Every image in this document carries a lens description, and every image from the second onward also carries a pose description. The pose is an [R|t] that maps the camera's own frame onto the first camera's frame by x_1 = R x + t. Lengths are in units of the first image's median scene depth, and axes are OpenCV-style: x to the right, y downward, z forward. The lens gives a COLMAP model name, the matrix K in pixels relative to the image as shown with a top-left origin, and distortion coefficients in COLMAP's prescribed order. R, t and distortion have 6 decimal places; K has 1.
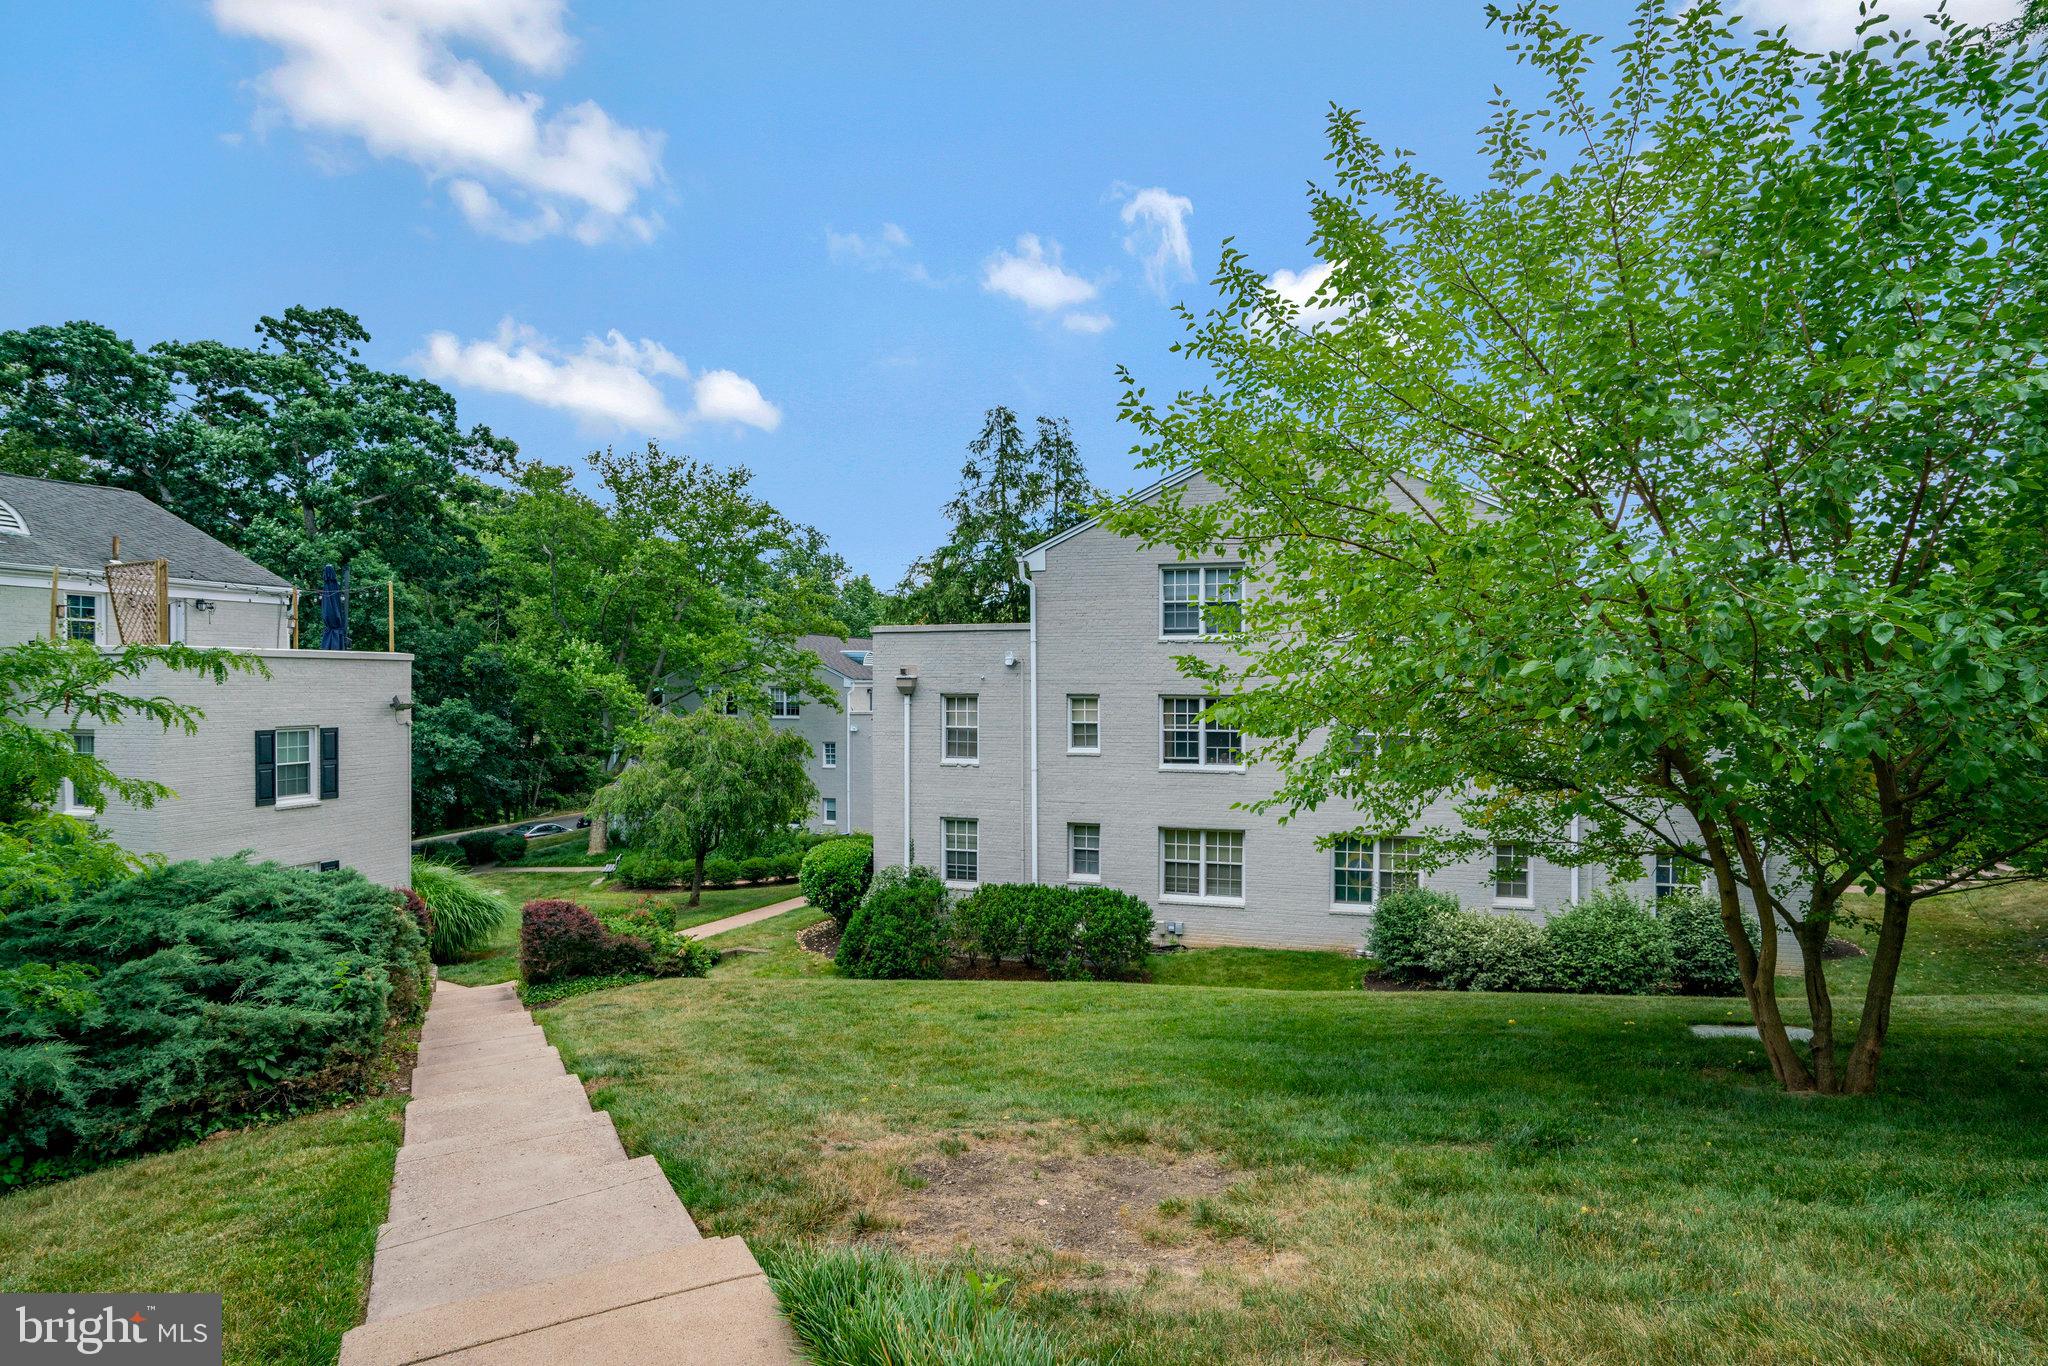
lens RADIAL K [[1070.1, 0, 1021.3], [0, 1070.1, 681.2], [0, 0, 1]] dist [-0.003874, -0.000310]
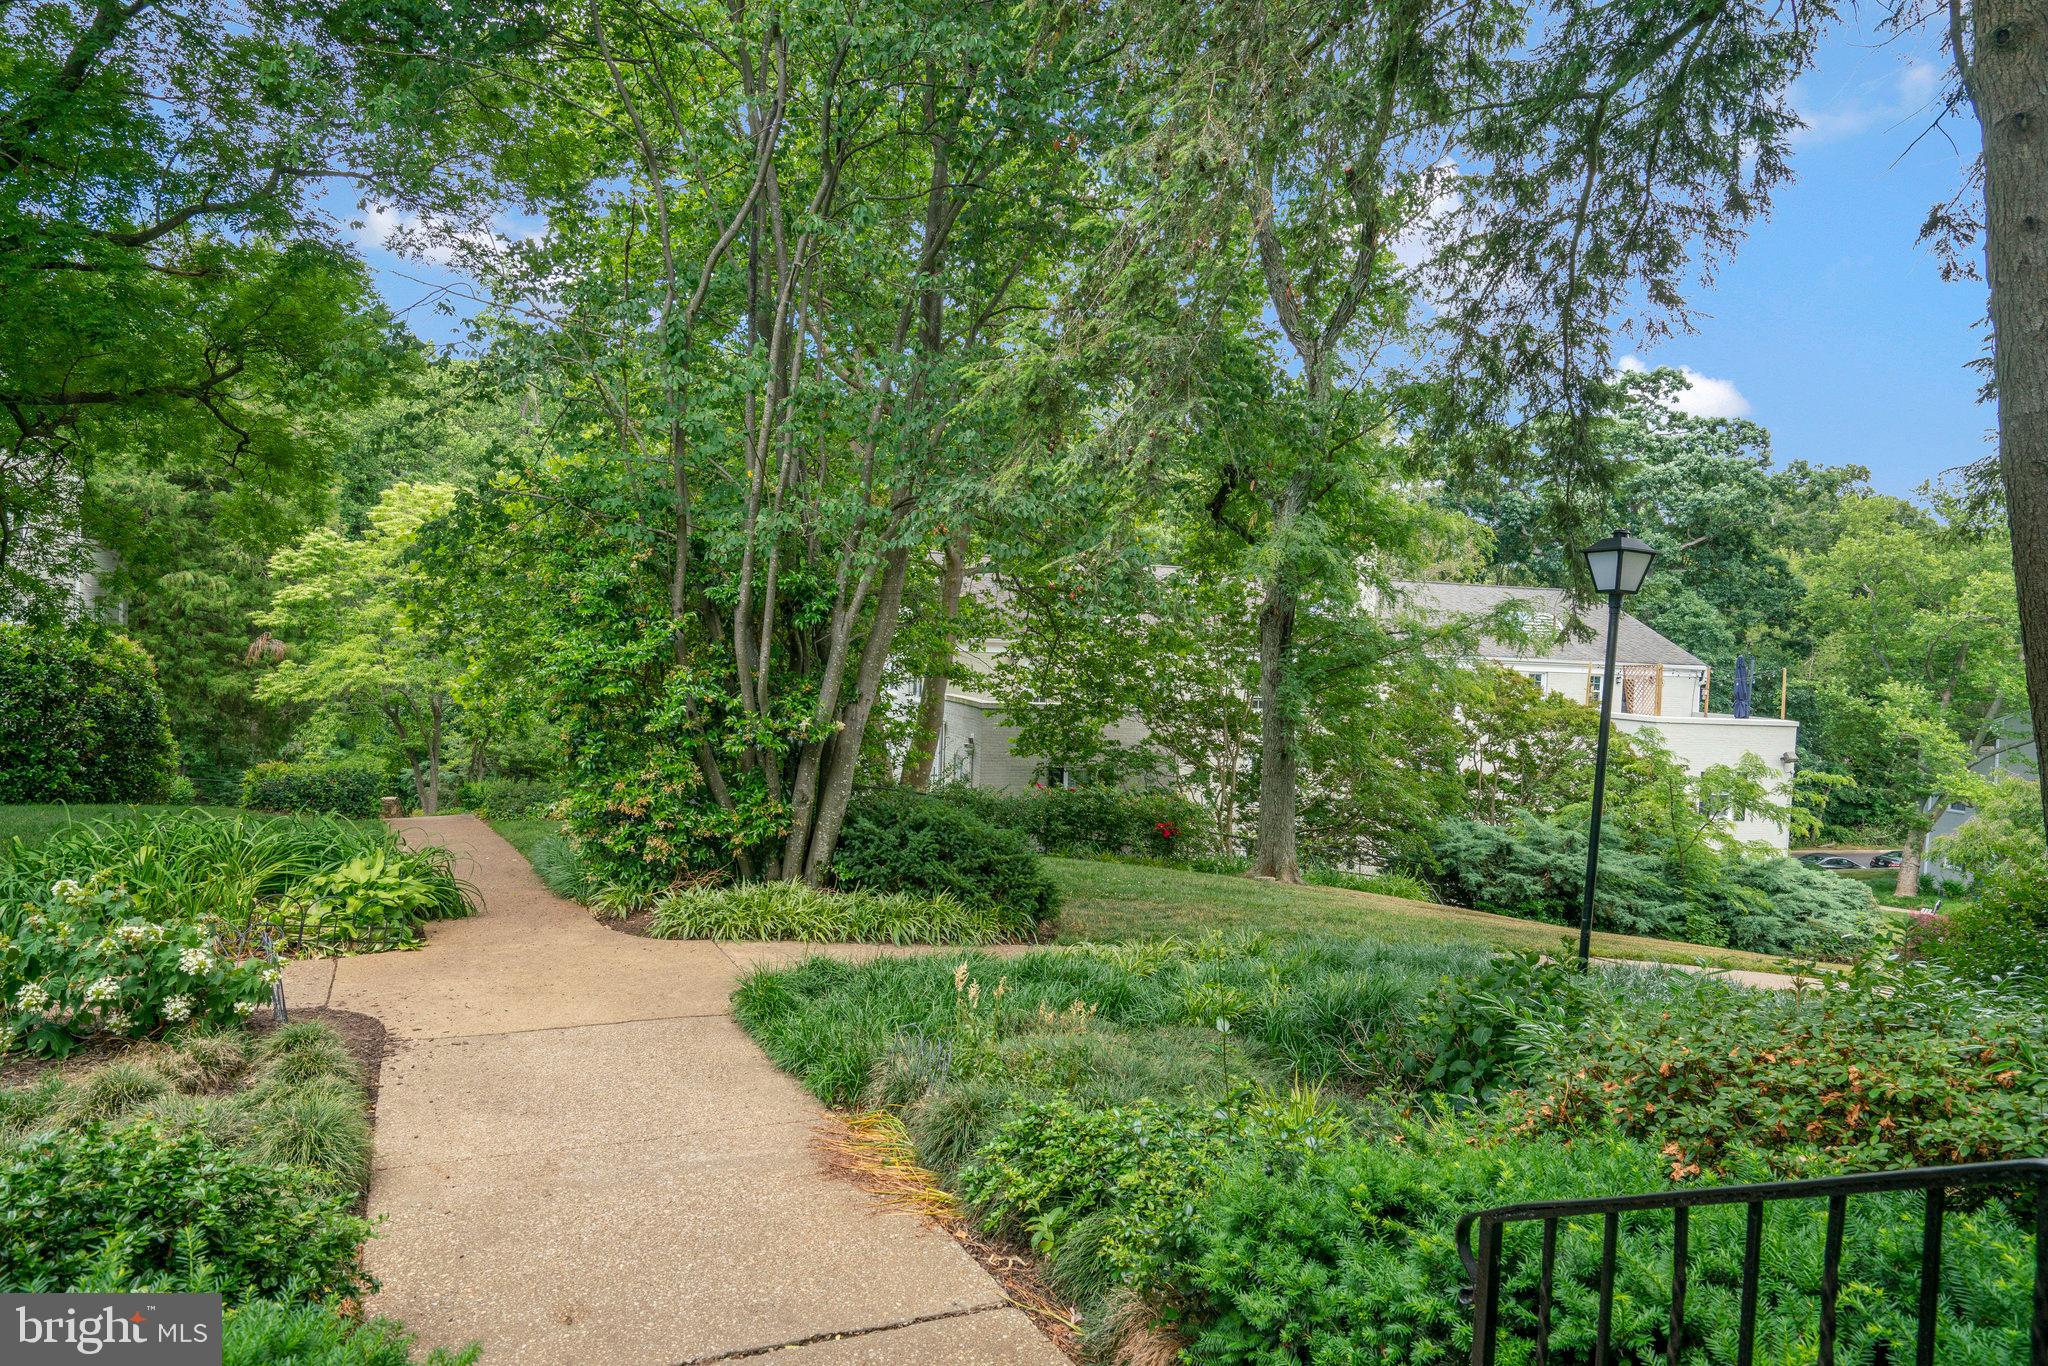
lens RADIAL K [[1234.5, 0, 1007.9], [0, 1234.5, 687.2], [0, 0, 1]] dist [-0.020635, 0.001758]
pose [[0.545026, 0.049011, -0.836985, 0.076432], [-0.038634, 0.998698, 0.033322, -0.033444], [0.837528, 0.014175, 0.546210, -0.284079]]
